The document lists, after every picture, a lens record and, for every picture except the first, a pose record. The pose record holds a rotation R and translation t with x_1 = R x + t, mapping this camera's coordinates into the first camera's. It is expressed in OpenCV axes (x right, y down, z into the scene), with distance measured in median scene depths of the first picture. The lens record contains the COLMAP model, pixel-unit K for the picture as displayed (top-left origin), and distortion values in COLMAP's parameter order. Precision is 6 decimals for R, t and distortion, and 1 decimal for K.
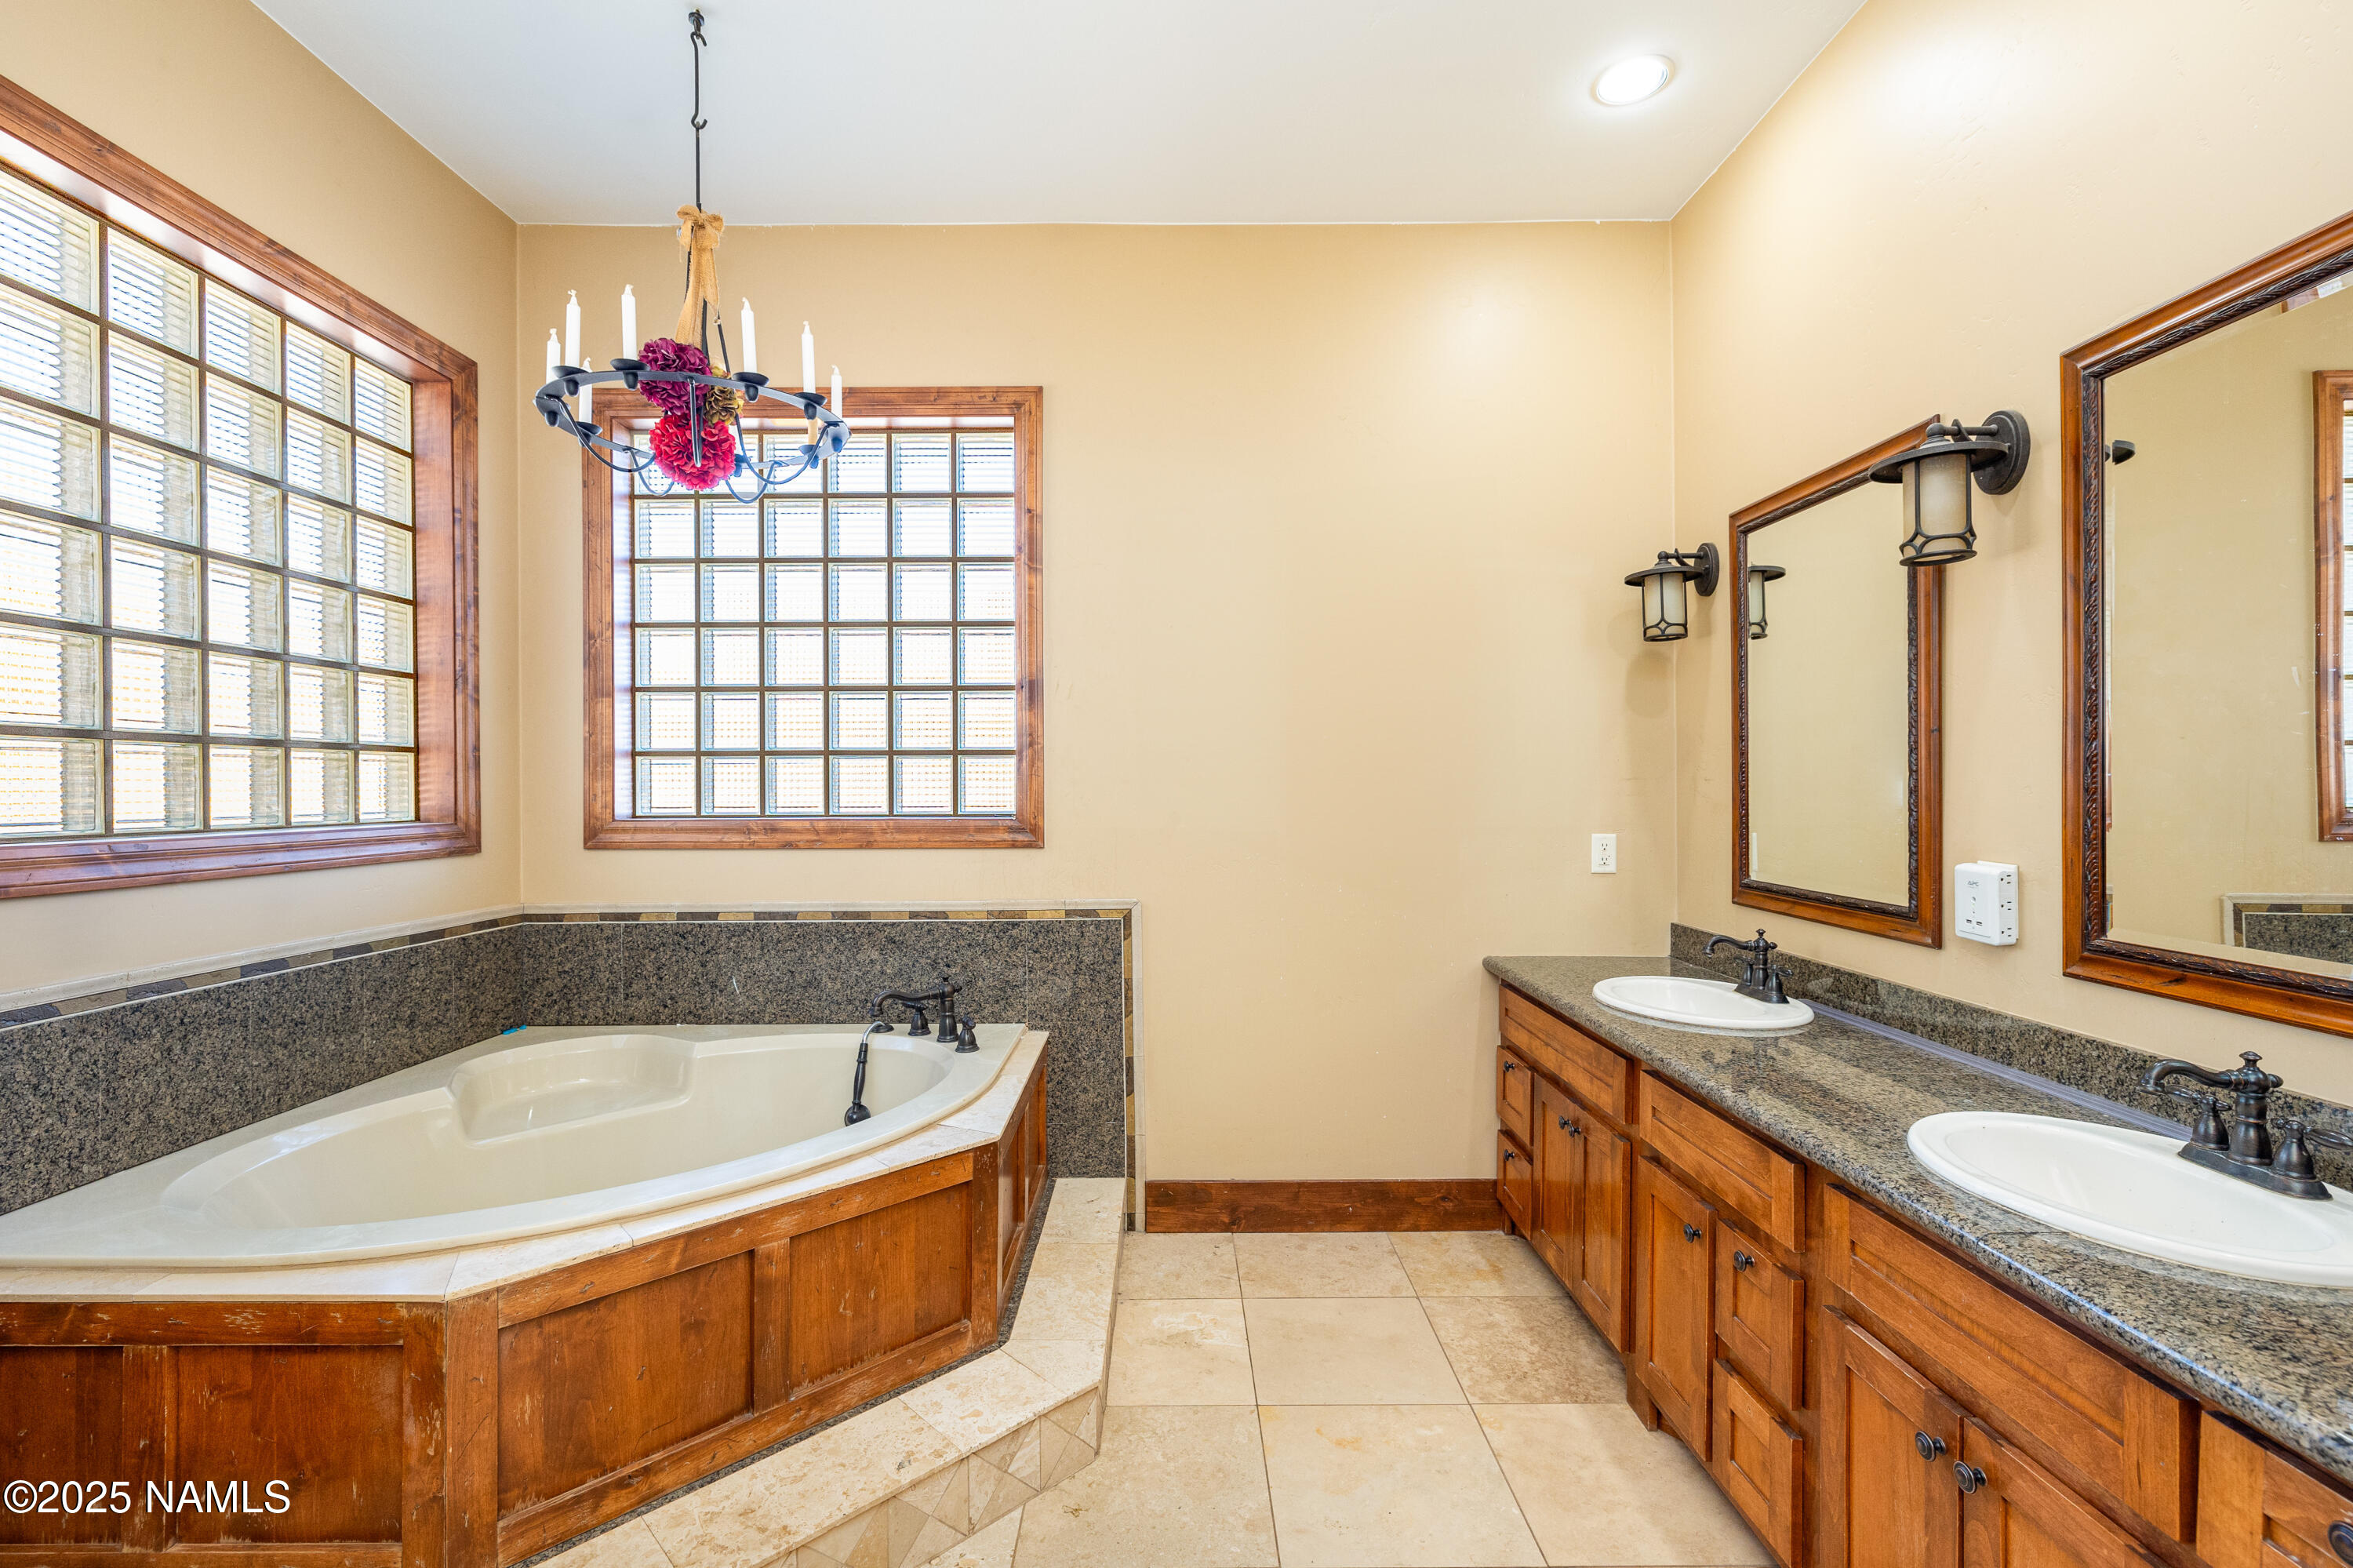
lens RADIAL K [[1010.1, 0, 1172.4], [0, 1010.1, 786.6], [0, 0, 1]] dist [-0.001949, 0.000858]
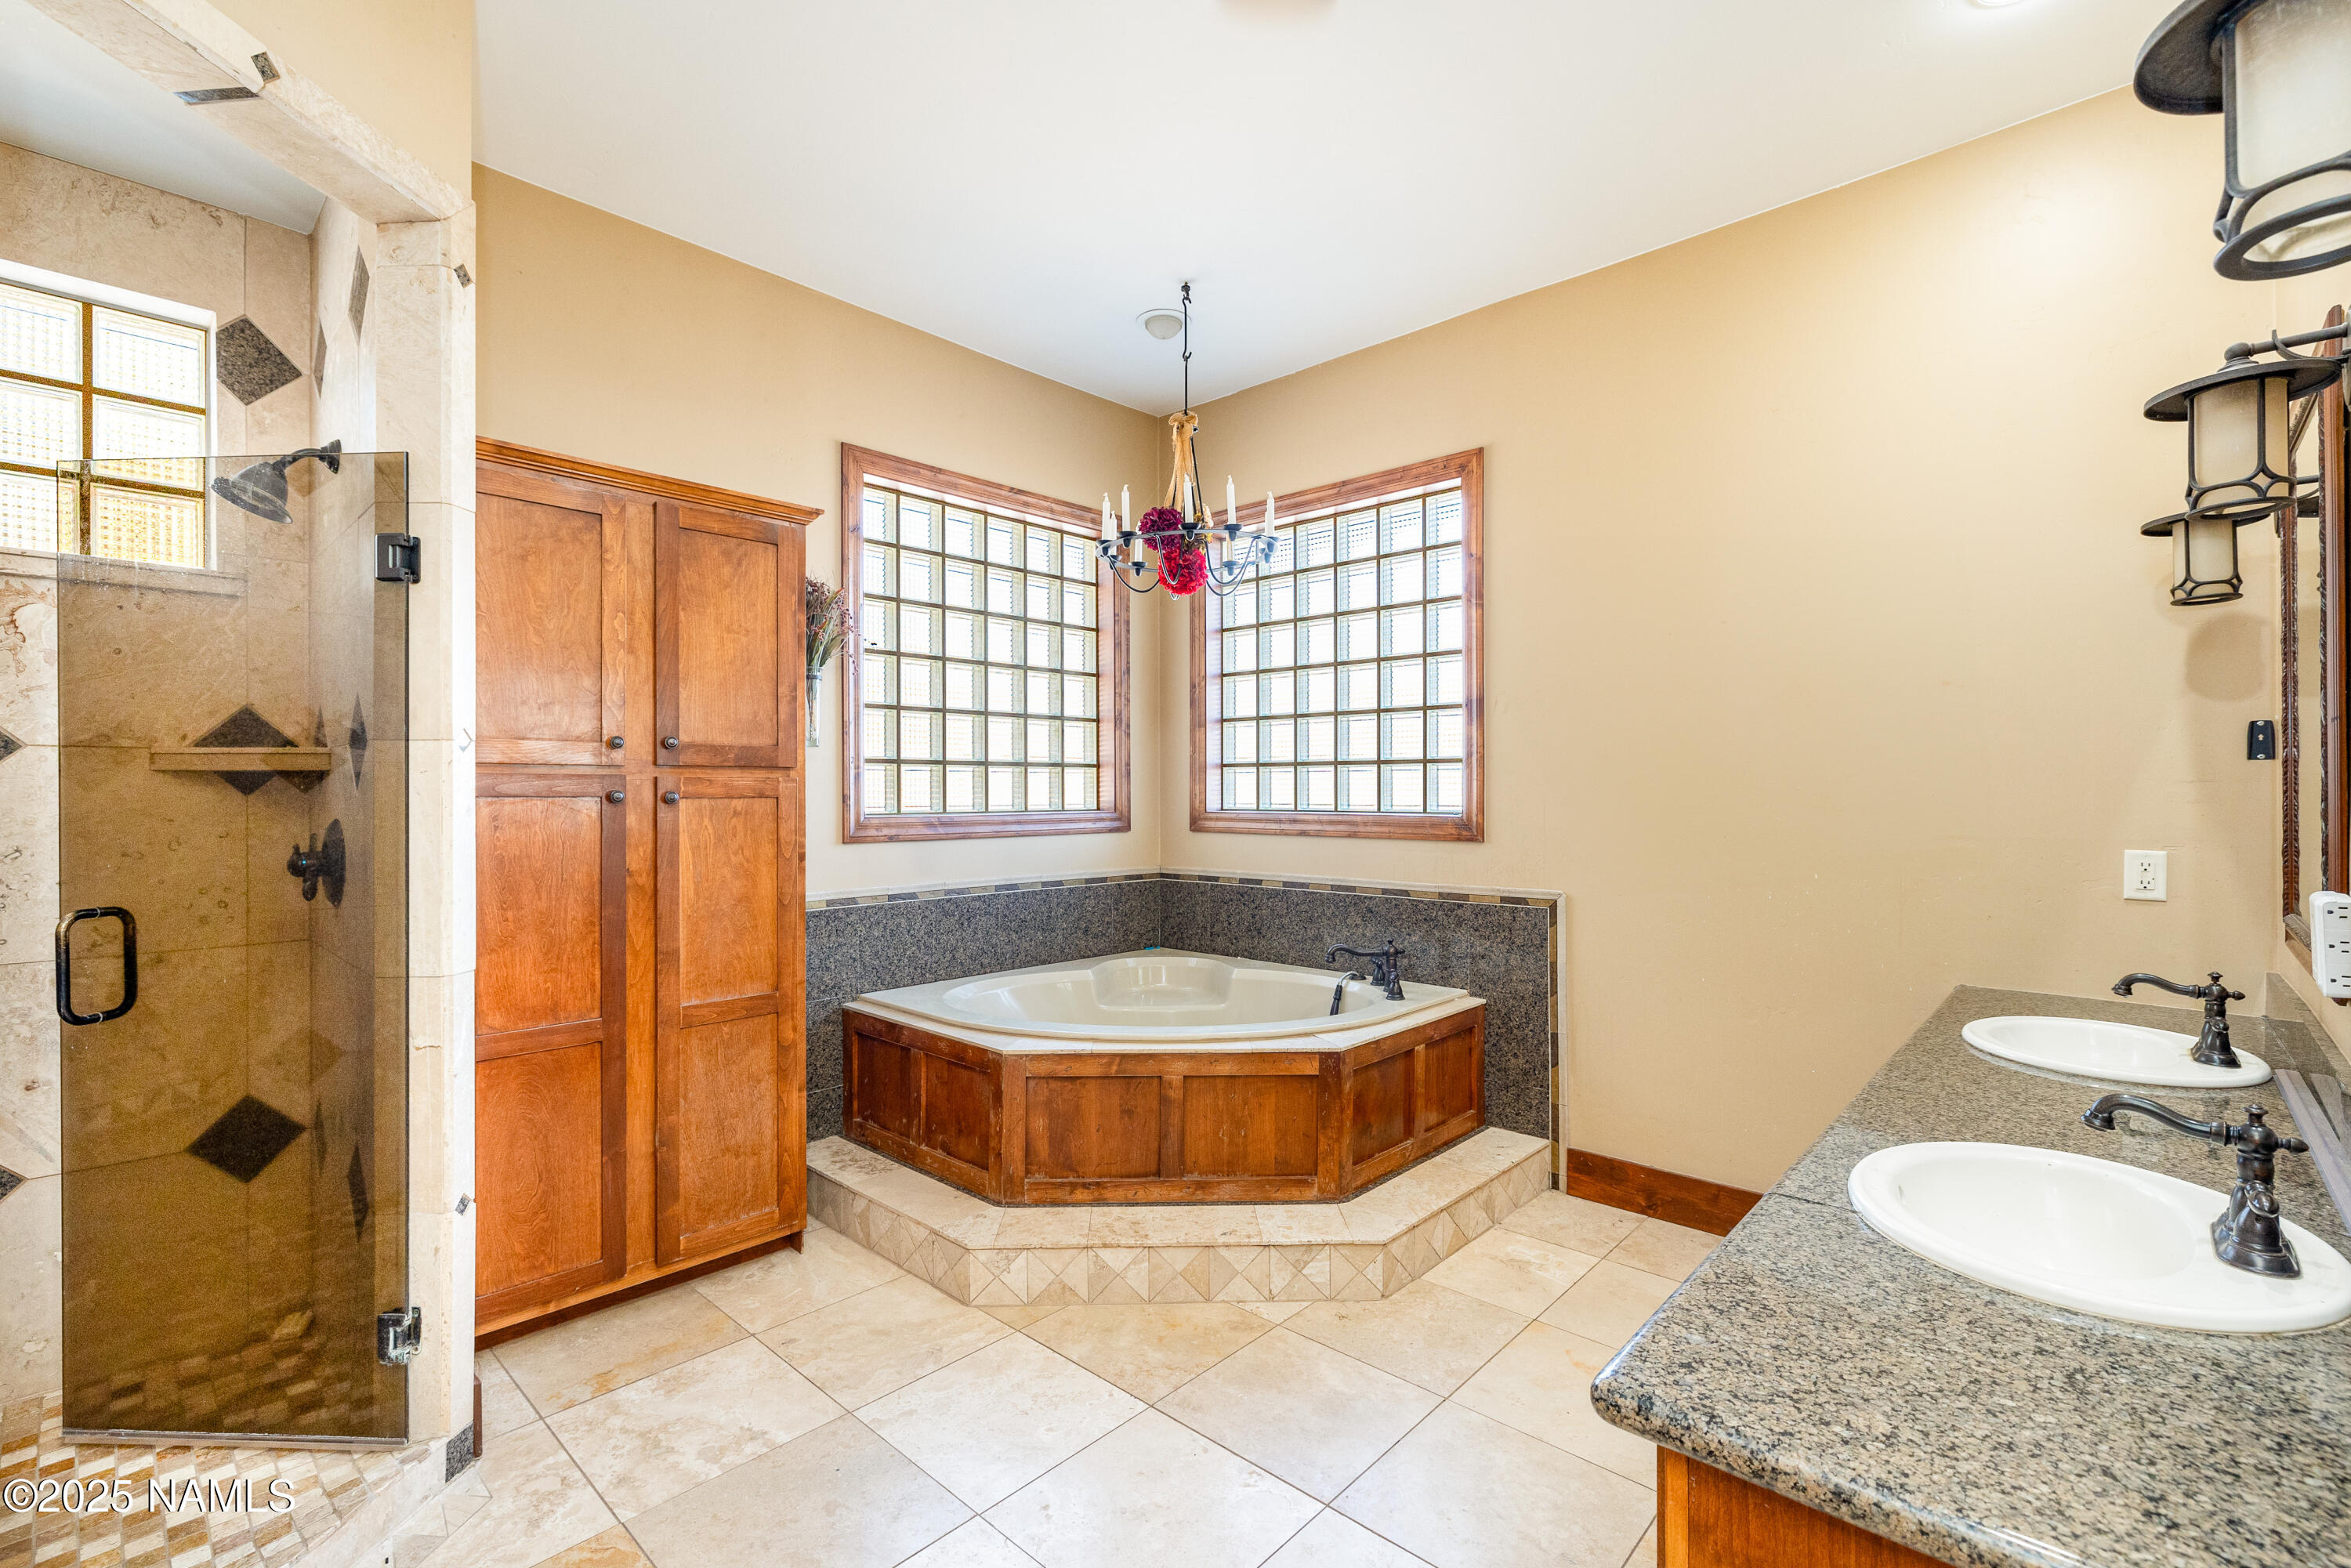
lens RADIAL K [[1009.2, 0, 1177.6], [0, 1009.2, 787.6], [0, 0, 1]] dist [-0.001949, 0.000858]
pose [[0.737924, 0.000849, -0.674883, 0.433173], [-0.001469, 0.999999, -0.000347, -0.001288], [0.674882, 0.001248, 0.737924, -0.107597]]
